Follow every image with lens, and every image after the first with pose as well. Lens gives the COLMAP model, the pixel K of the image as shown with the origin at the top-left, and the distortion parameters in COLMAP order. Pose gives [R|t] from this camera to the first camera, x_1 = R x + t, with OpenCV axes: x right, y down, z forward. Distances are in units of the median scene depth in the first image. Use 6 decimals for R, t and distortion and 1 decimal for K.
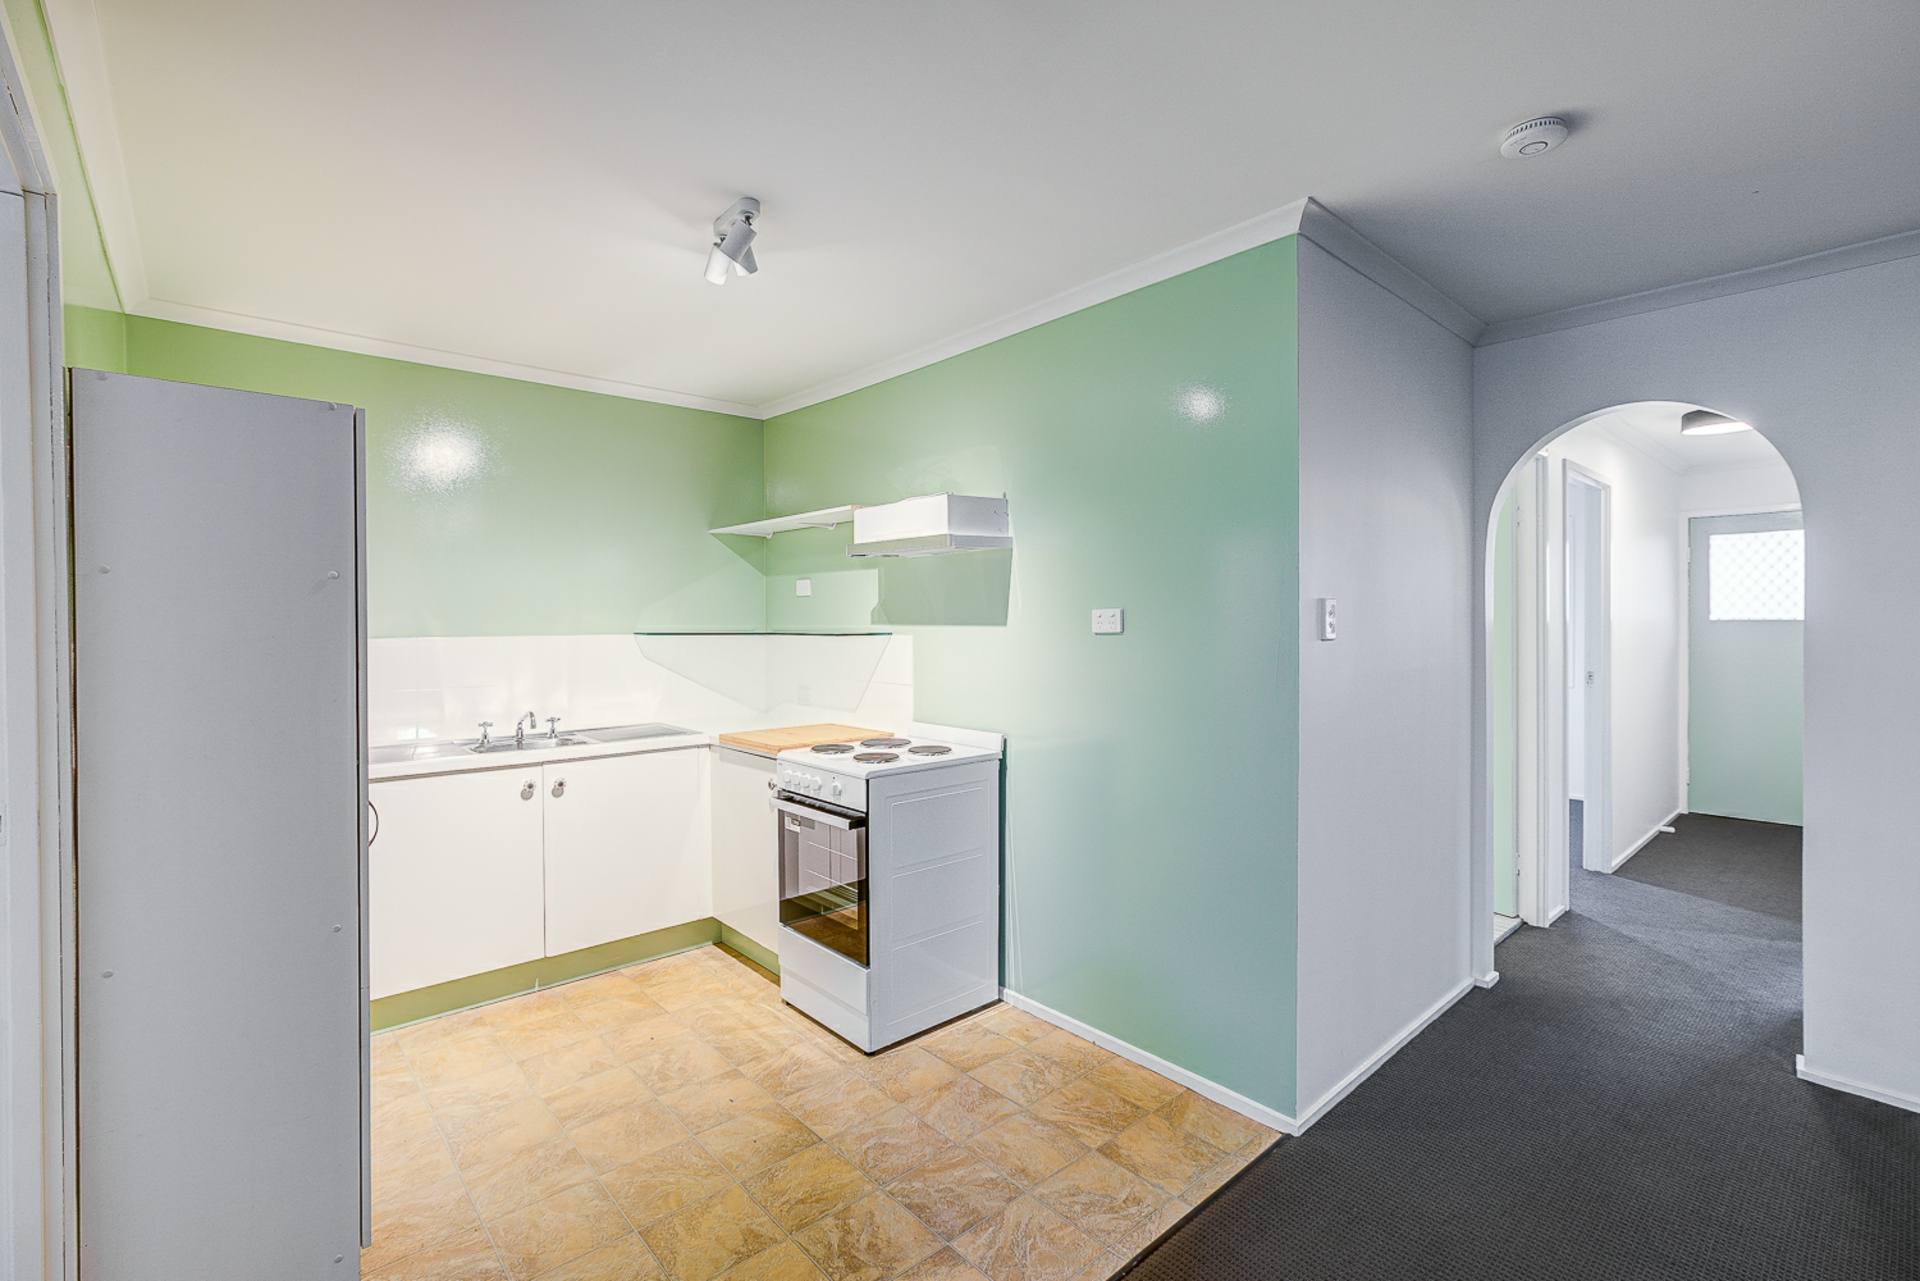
lens RADIAL K [[858.7, 0, 959.8], [0, 858.7, 627.0], [0, 0, 1]] dist [-0.006204, 0.001046]
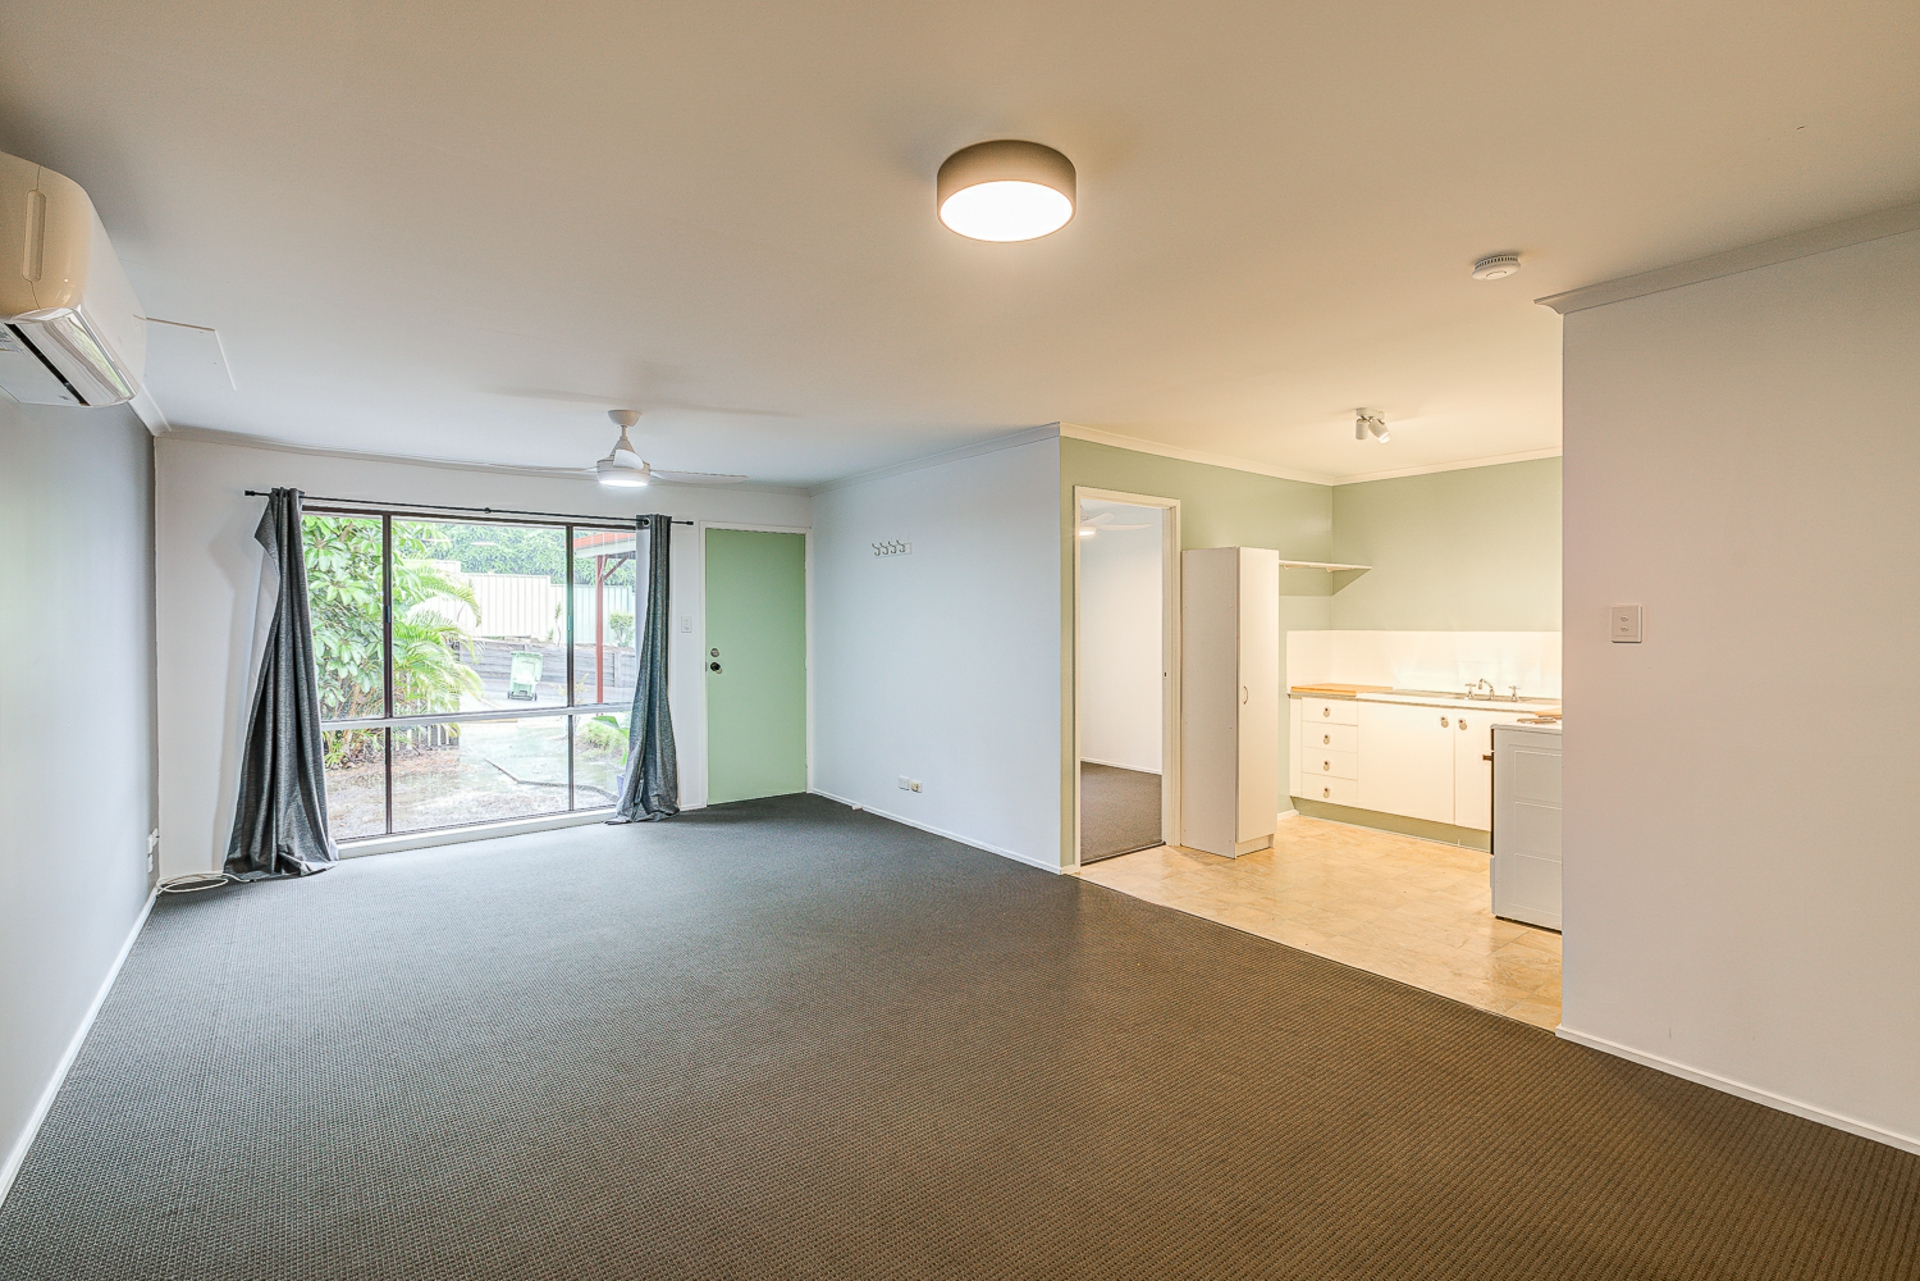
lens RADIAL K [[858.7, 0, 959.8], [0, 858.7, 627.0], [0, 0, 1]] dist [-0.006204, 0.001046]
pose [[-0.071040, 0.007986, -0.997442, 1.236852], [-0.007893, 0.999932, 0.008568, -0.003652], [0.997442, 0.008482, -0.070972, 0.159047]]
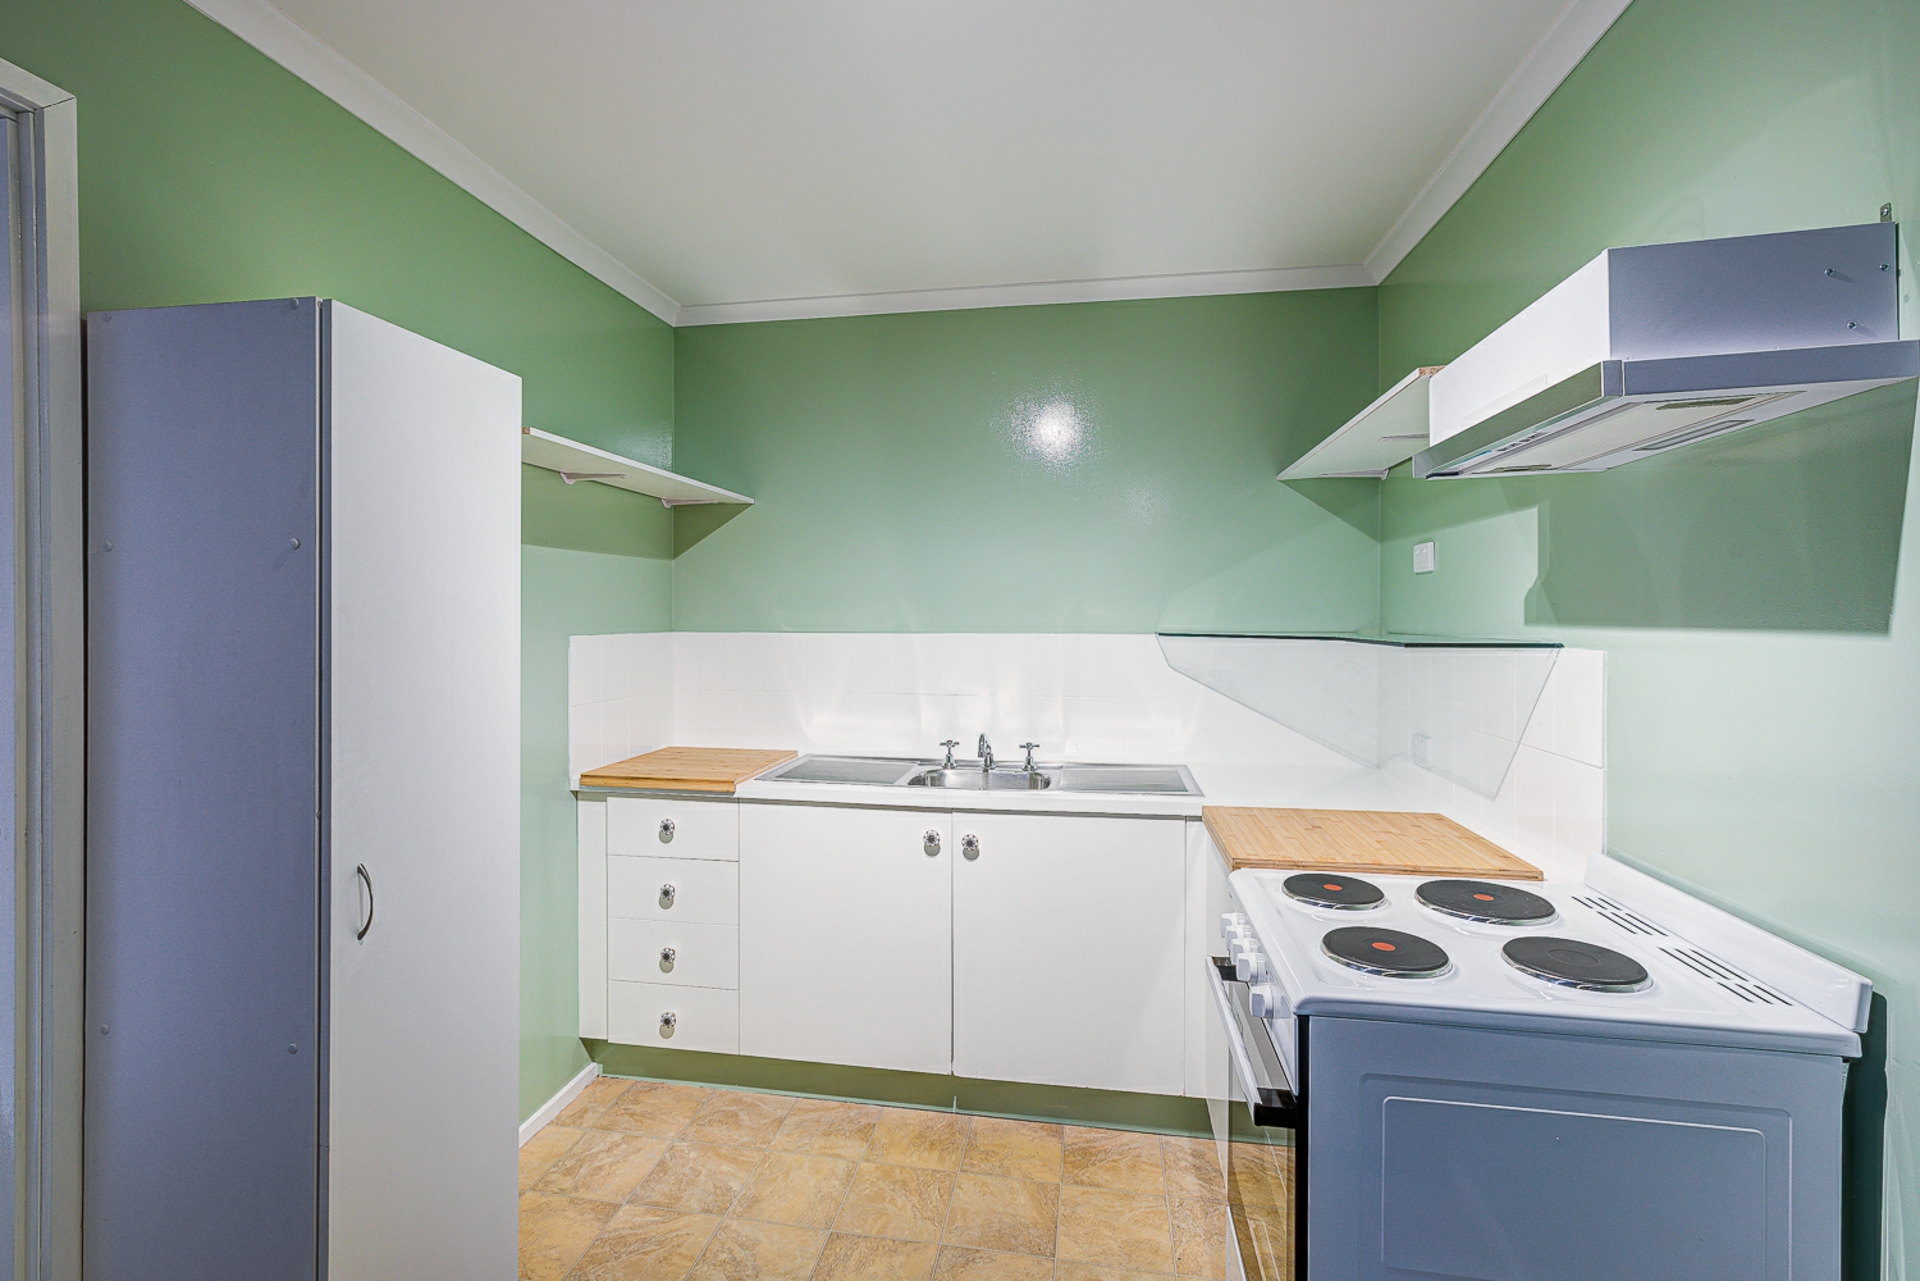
lens RADIAL K [[858.7, 0, 959.8], [0, 858.7, 627.0], [0, 0, 1]] dist [-0.006204, 0.001046]
pose [[0.625121, 0.014456, -0.780394, 0.083915], [-0.012036, 0.999888, 0.008881, -0.002476], [0.780435, 0.003841, 0.625225, 0.547294]]
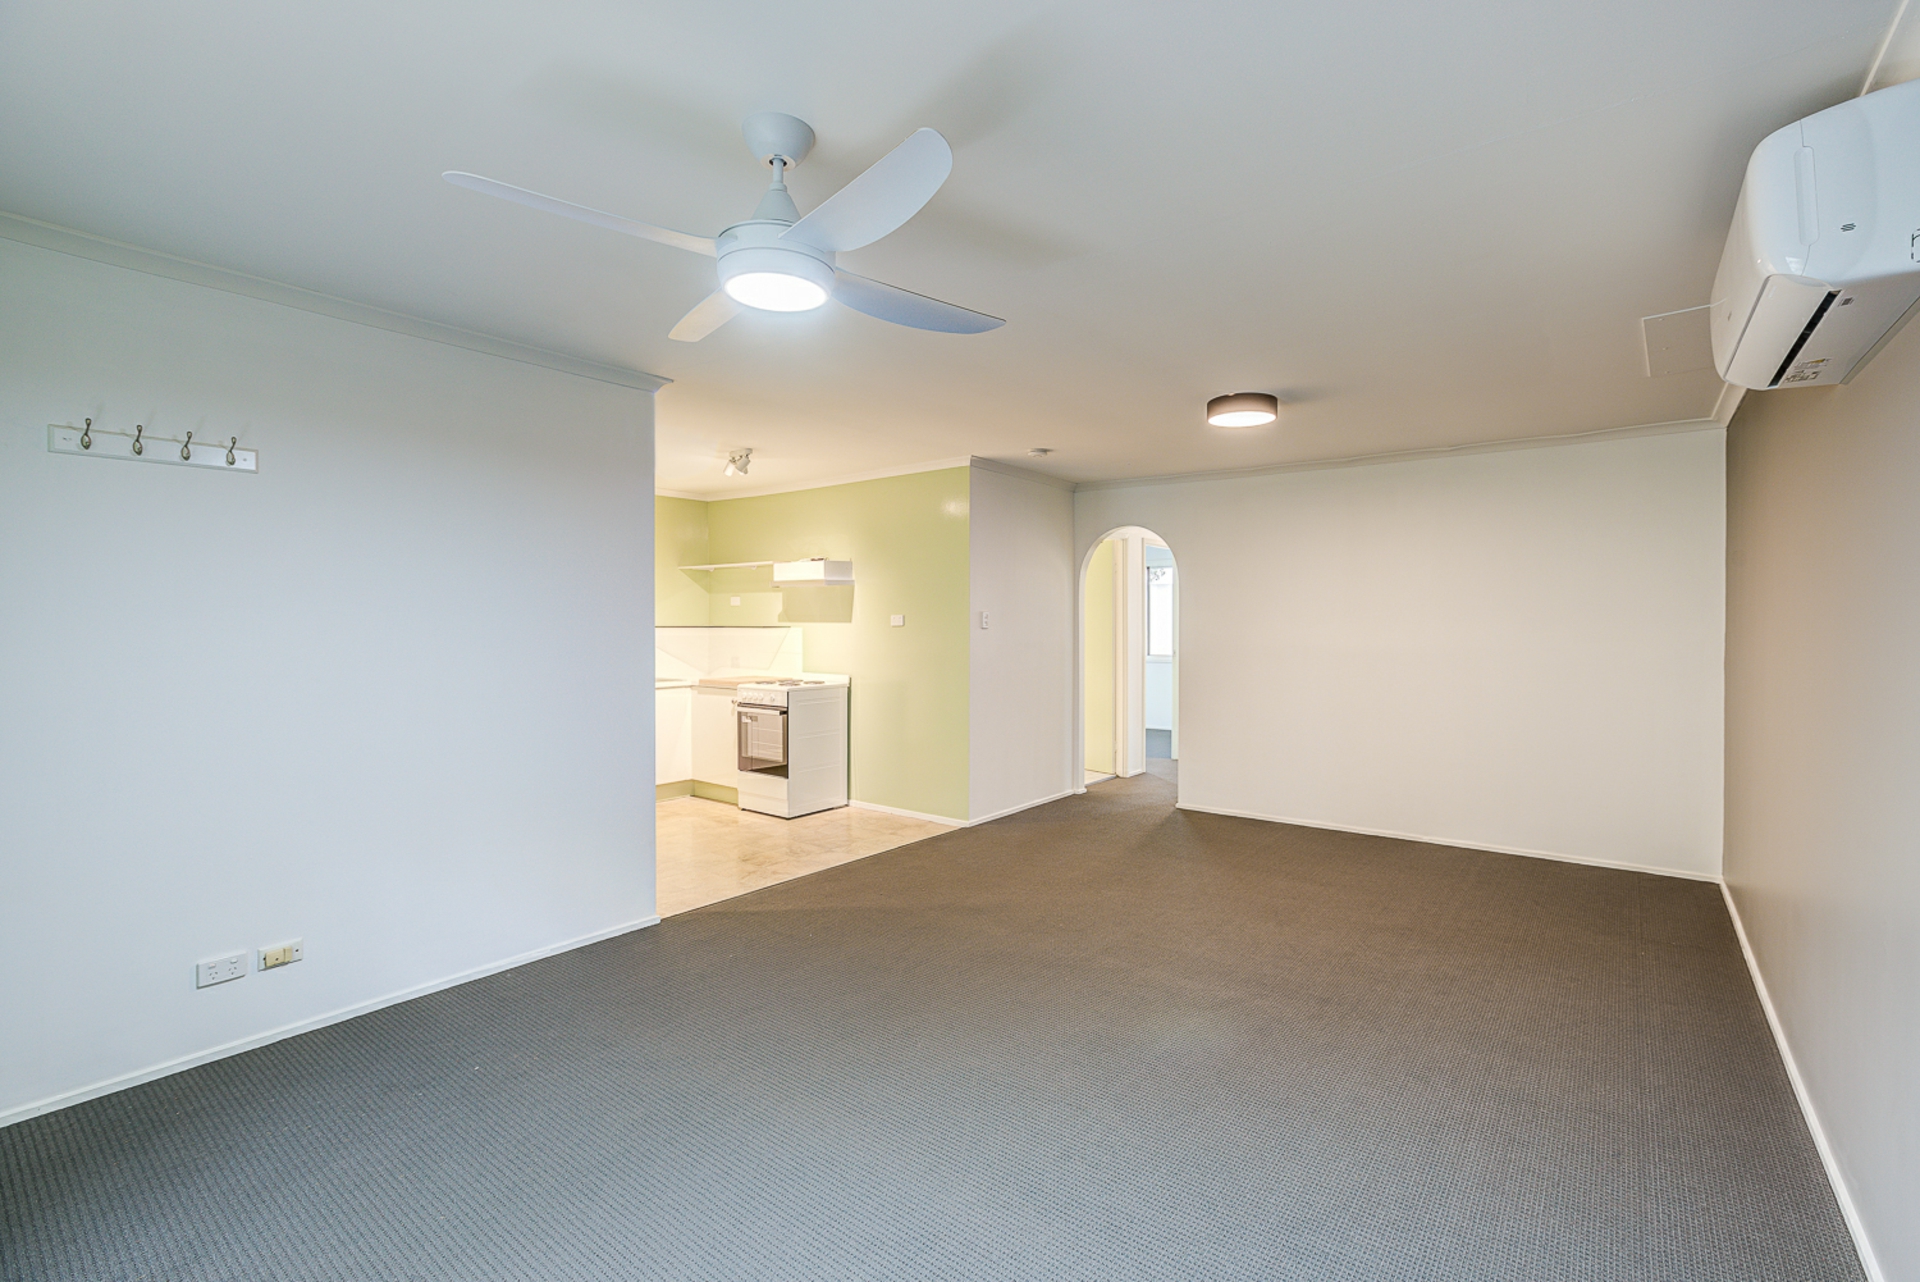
lens RADIAL K [[858.7, 0, 959.8], [0, 858.7, 627.5], [0, 0, 1]] dist [-0.006204, 0.001046]
pose [[0.983403, 0.004396, 0.181382, -0.063440], [-0.004211, 0.999990, -0.001402, 0.011811], [-0.181386, 0.000615, 0.983412, -1.066953]]
